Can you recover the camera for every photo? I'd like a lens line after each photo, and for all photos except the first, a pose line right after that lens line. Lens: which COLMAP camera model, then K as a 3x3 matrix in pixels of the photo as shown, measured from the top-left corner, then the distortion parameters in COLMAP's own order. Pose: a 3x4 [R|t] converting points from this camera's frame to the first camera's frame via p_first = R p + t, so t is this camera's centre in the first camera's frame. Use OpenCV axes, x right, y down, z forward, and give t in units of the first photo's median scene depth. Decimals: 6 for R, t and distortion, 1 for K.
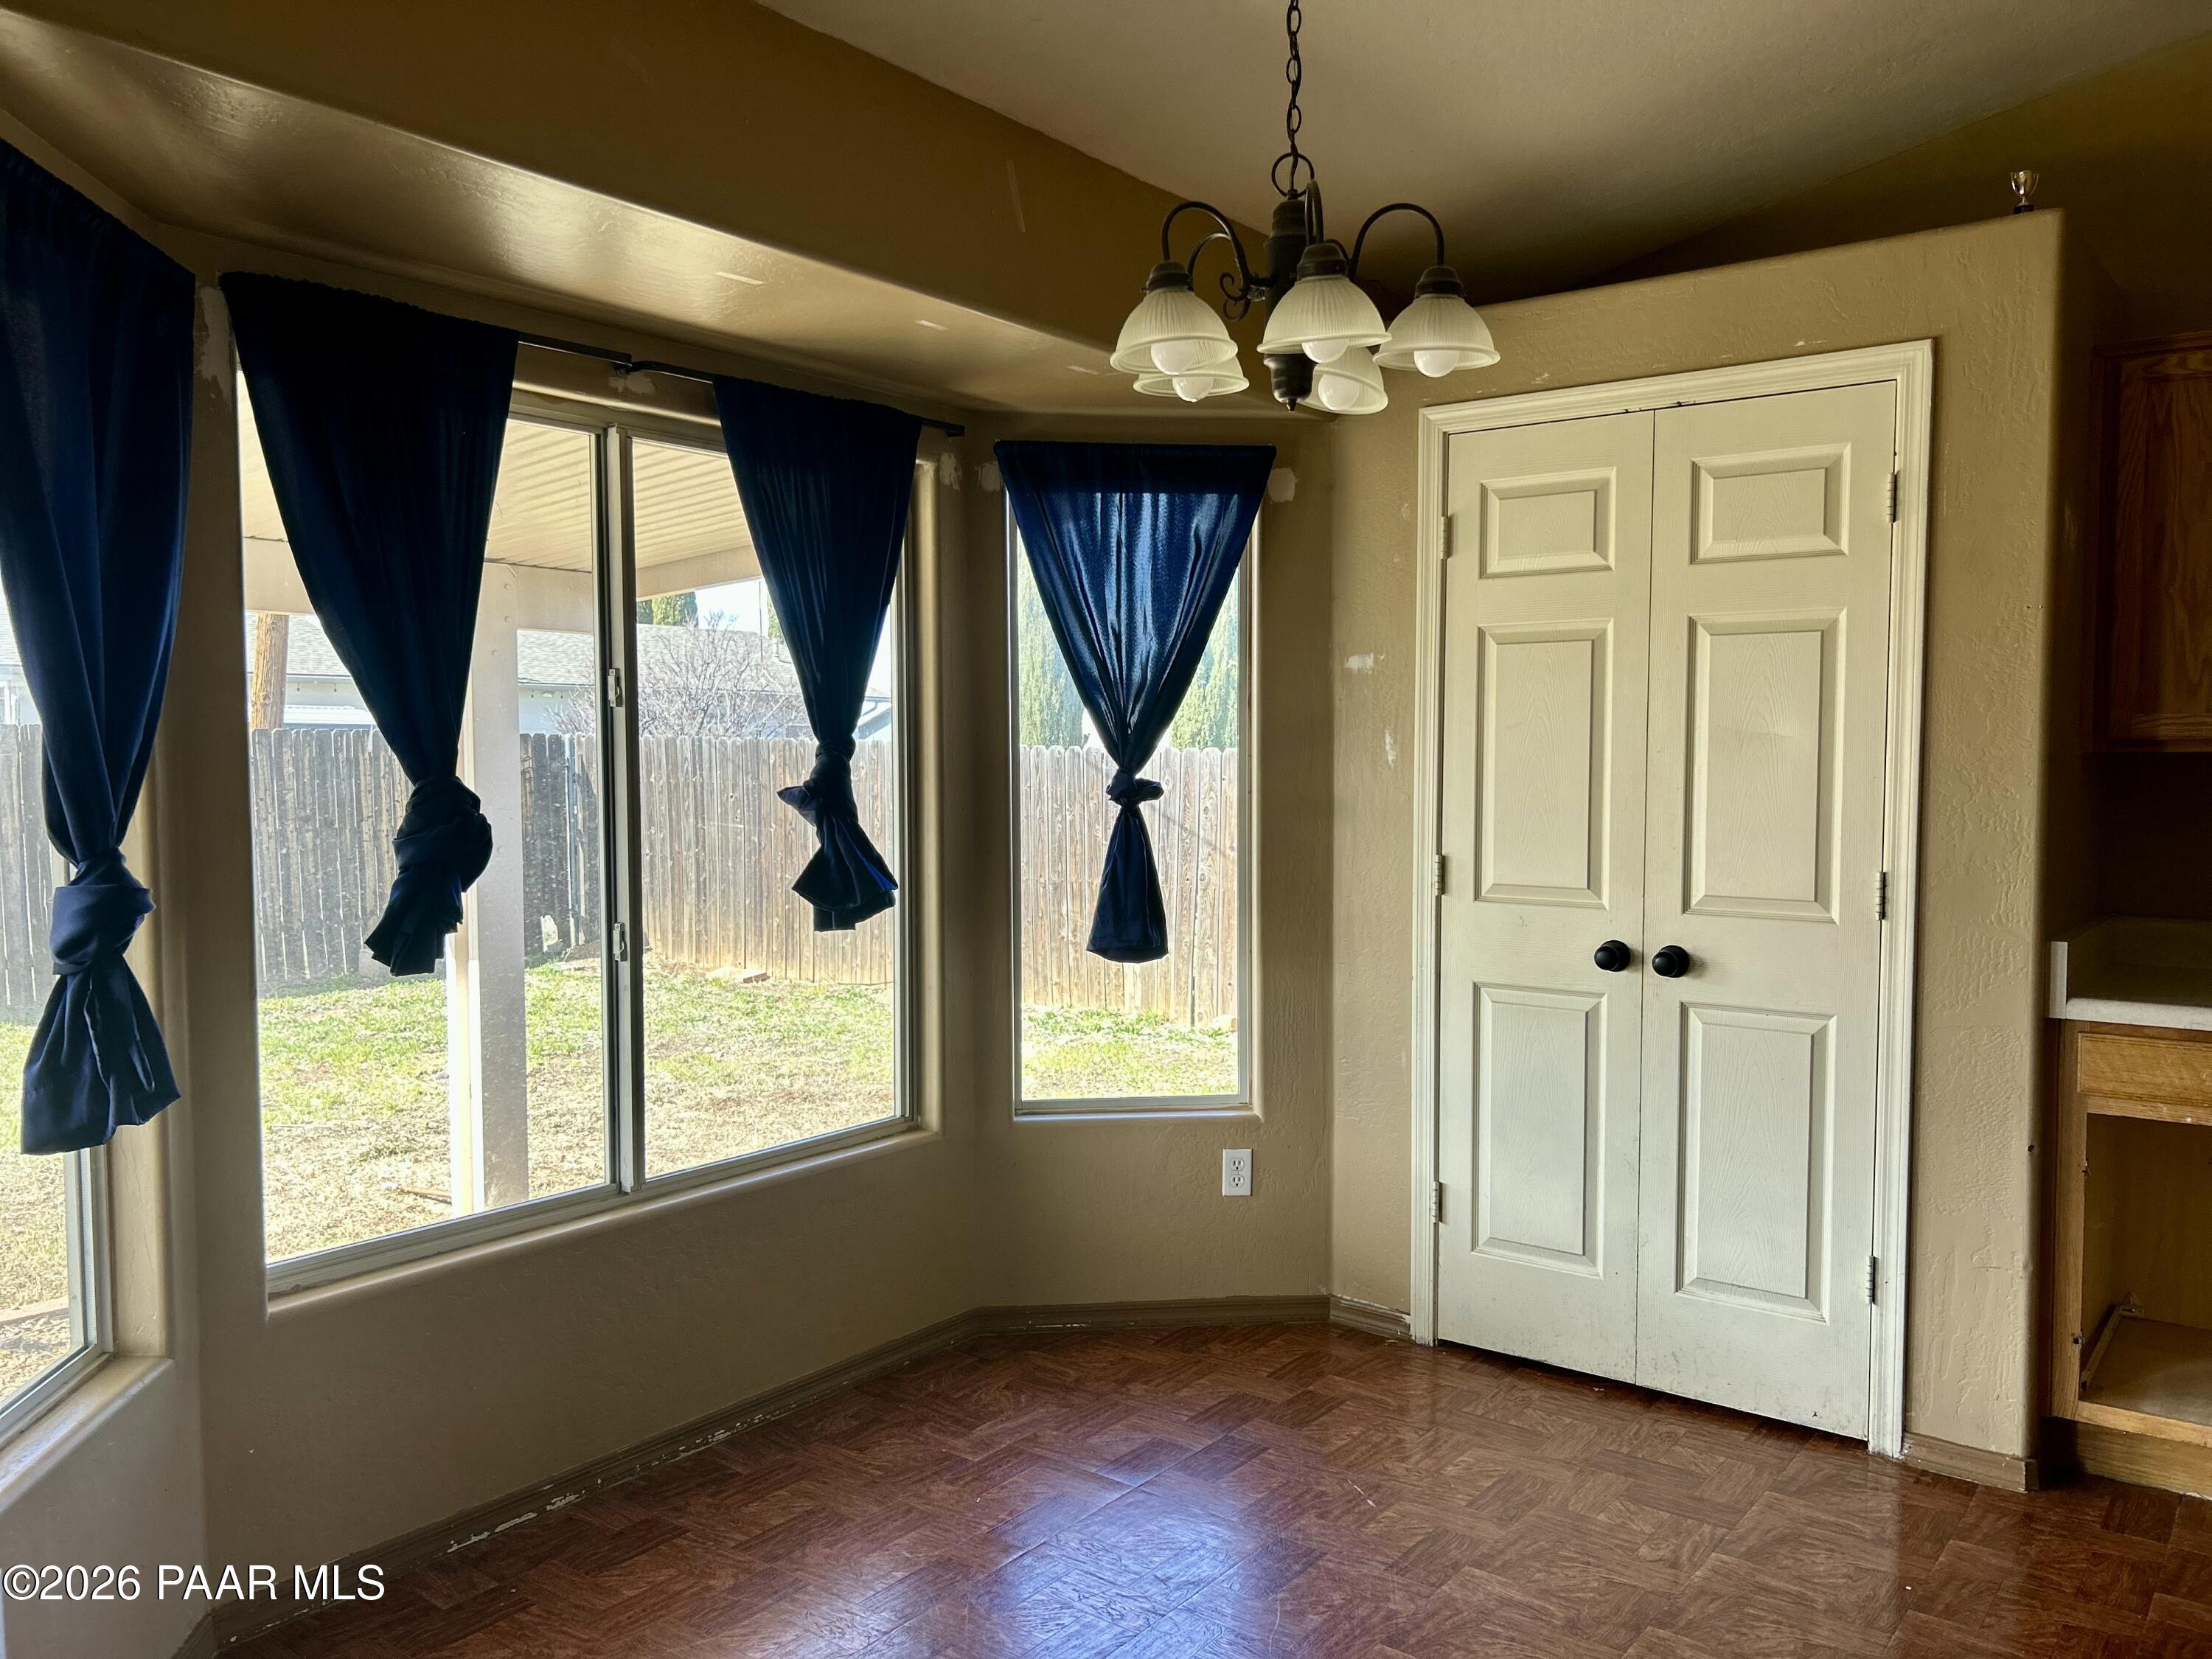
lens RADIAL K [[1644.6, 0, 1097.0], [0, 1644.6, 860.5], [0, 0, 1]] dist [0.026961, -0.044685]
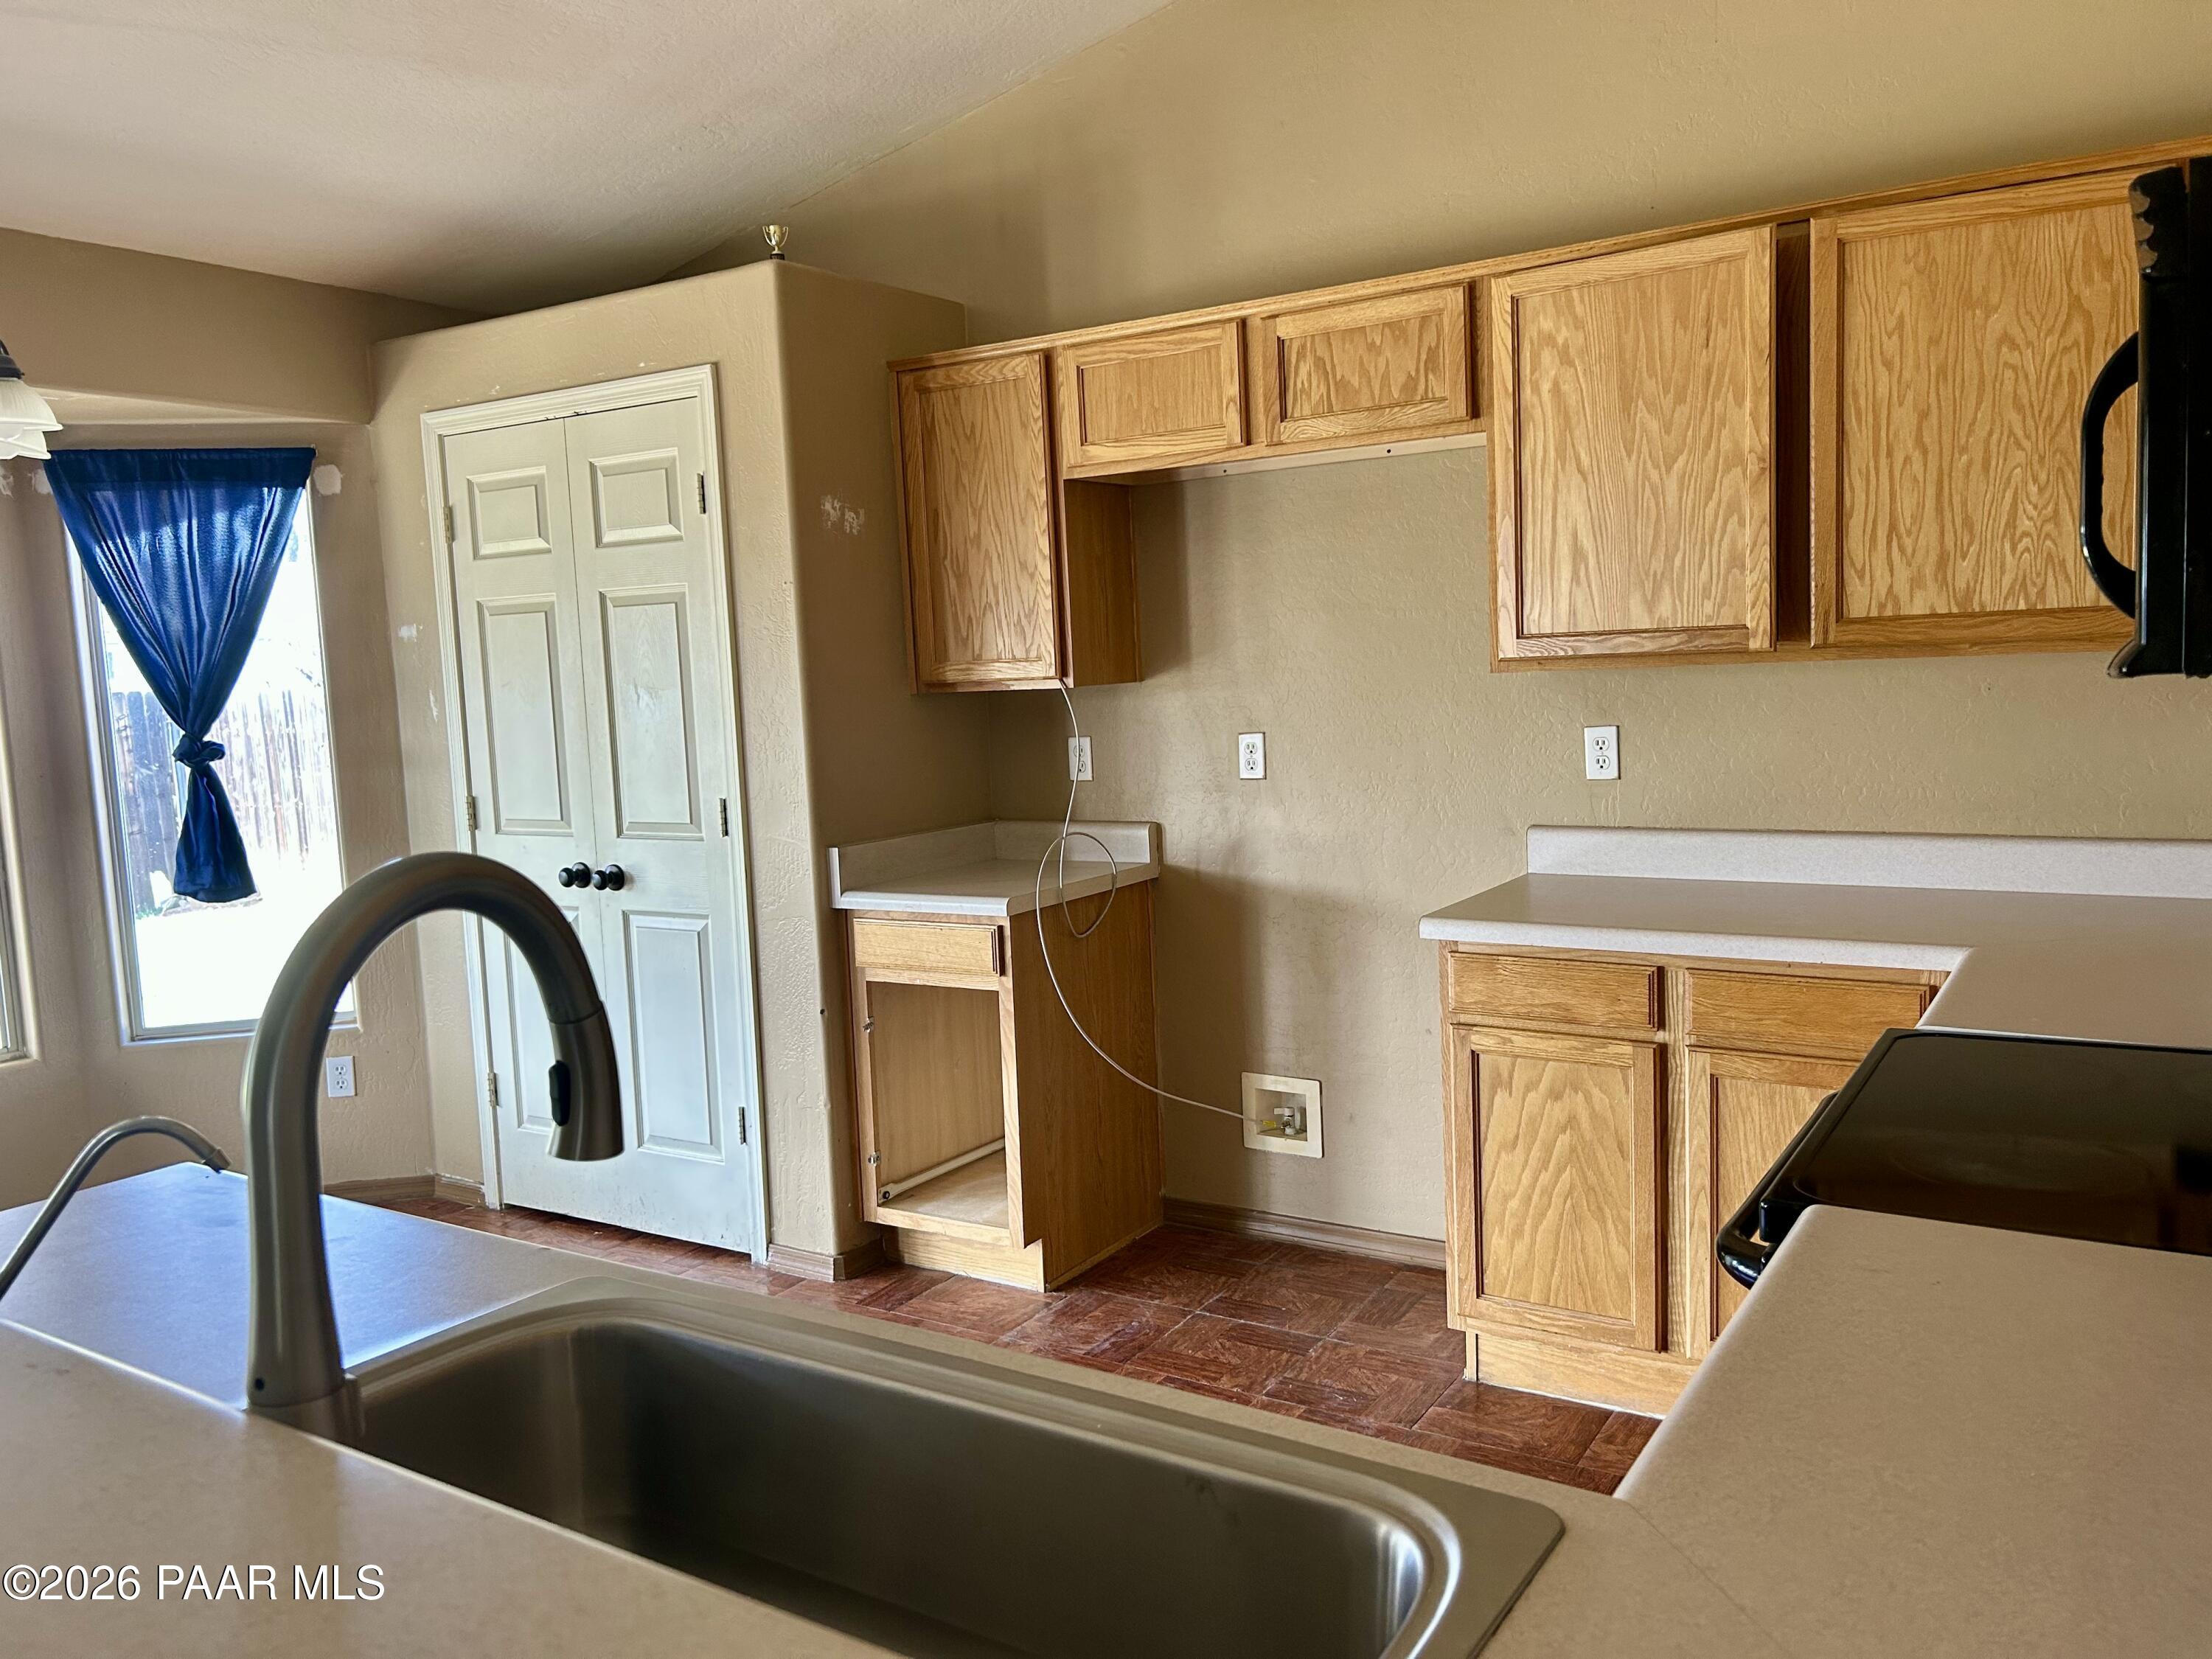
lens RADIAL K [[1644.6, 0, 1109.1], [0, 1644.6, 848.9], [0, 0, 1]] dist [0.026961, -0.044685]
pose [[0.992625, -0.051057, 0.109953, 0.580030], [0.046298, 0.997895, 0.045411, 0.001979], [-0.112040, -0.039986, 0.992899, -0.241101]]
